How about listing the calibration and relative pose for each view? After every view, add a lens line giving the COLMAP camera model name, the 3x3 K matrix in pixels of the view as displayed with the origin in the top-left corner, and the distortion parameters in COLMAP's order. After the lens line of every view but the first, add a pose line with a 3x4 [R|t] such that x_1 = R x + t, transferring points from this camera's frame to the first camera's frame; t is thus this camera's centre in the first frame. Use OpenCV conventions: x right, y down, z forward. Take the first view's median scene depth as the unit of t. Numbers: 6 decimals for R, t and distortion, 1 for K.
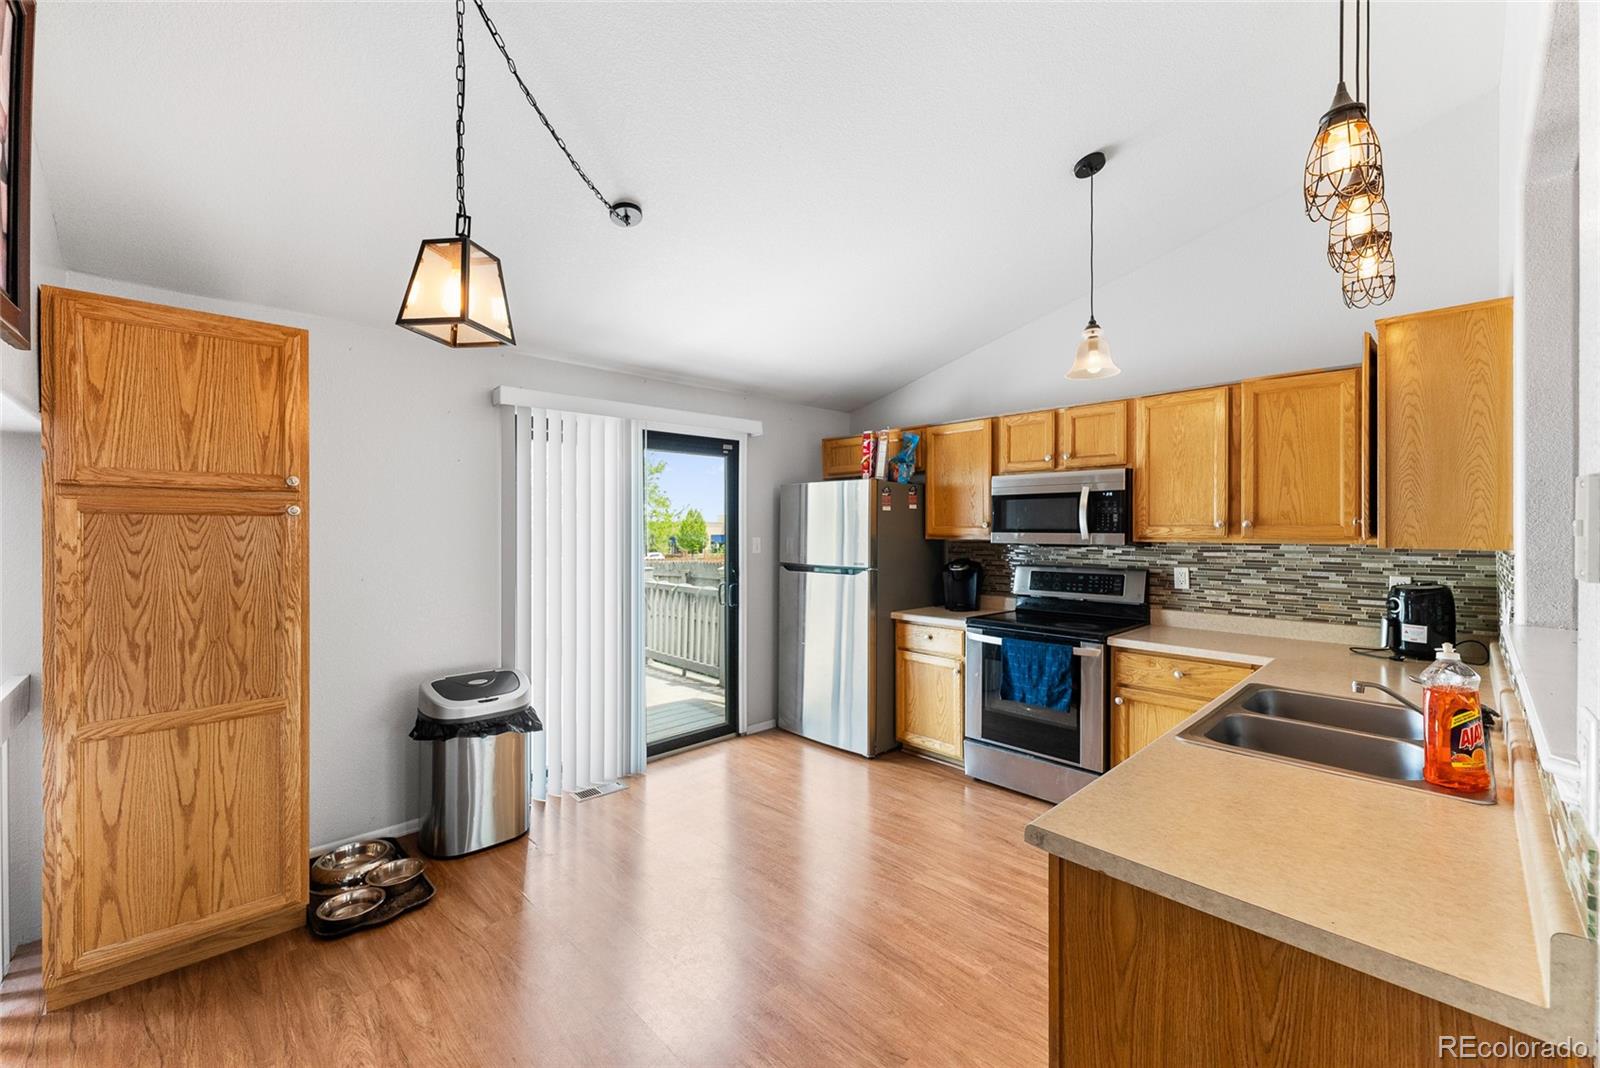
lens RADIAL K [[644.2, 0, 802.9], [0, 644.2, 531.6], [0, 0, 1]] dist [0.002070, -0.000139]
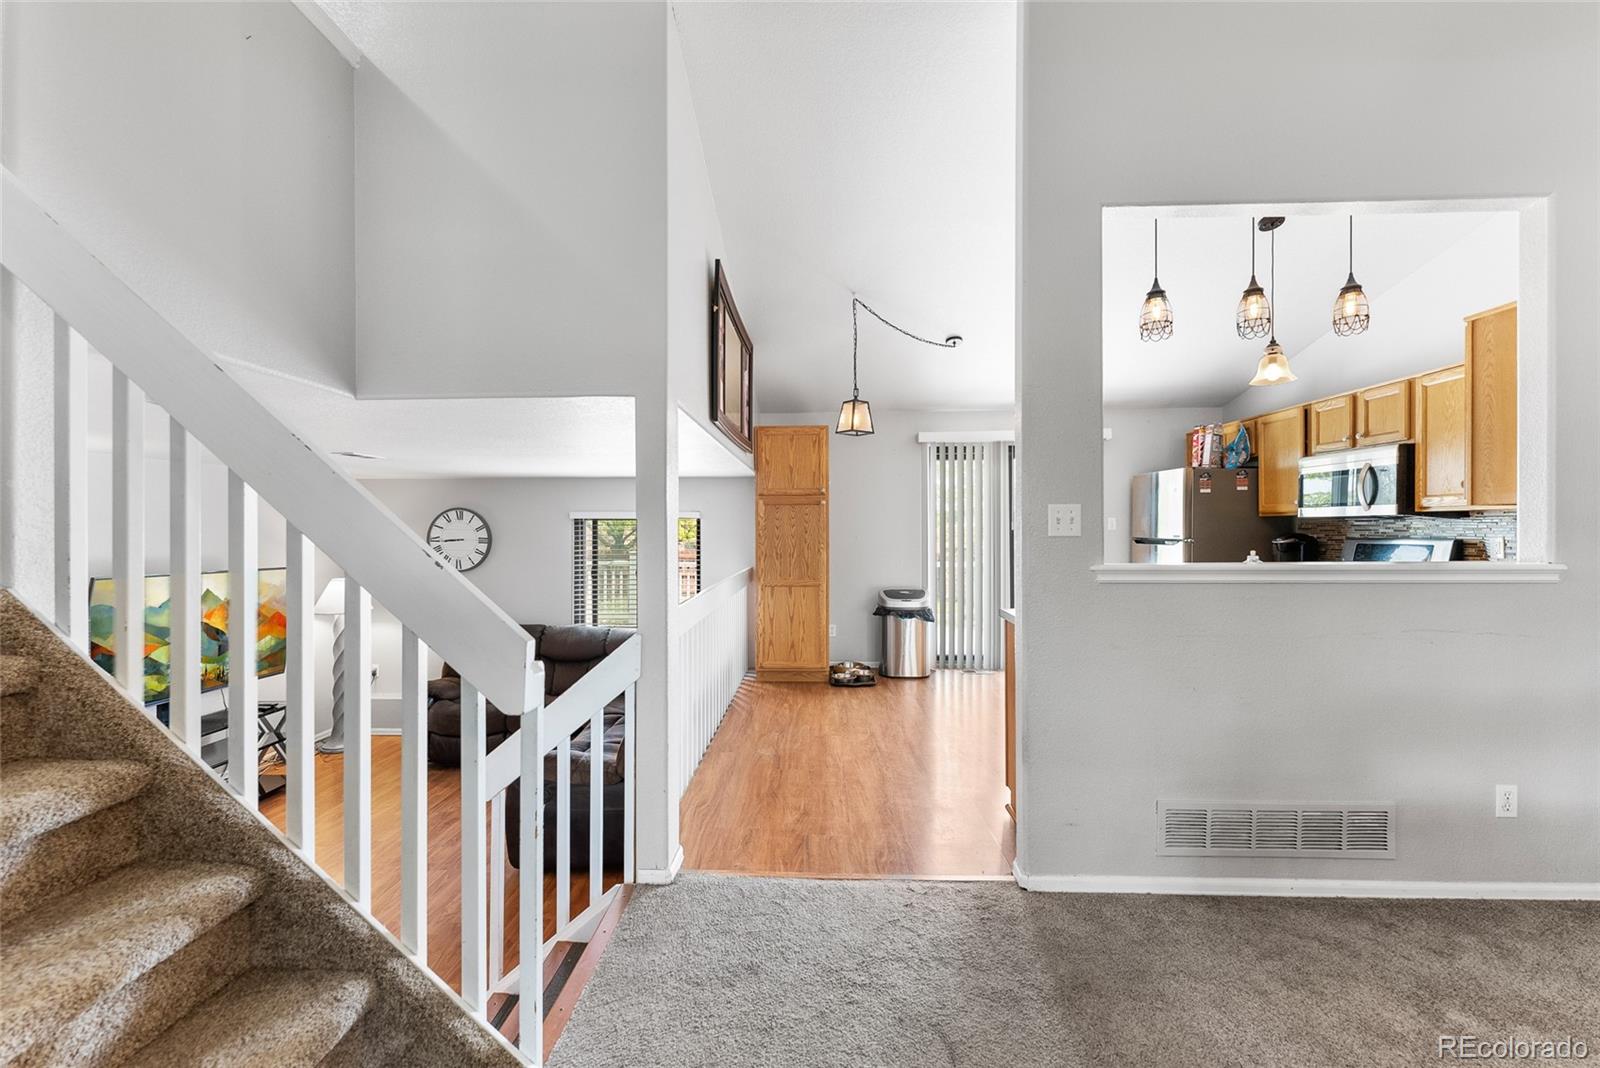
lens RADIAL K [[644.2, 0, 800.2], [0, 644.2, 532.6], [0, 0, 1]] dist [0.002070, -0.000139]
pose [[0.698976, 0.002126, -0.715142, 0.671955], [0.001060, 0.999991, 0.004009, 0.053878], [0.715144, -0.003560, 0.698968, -0.571672]]
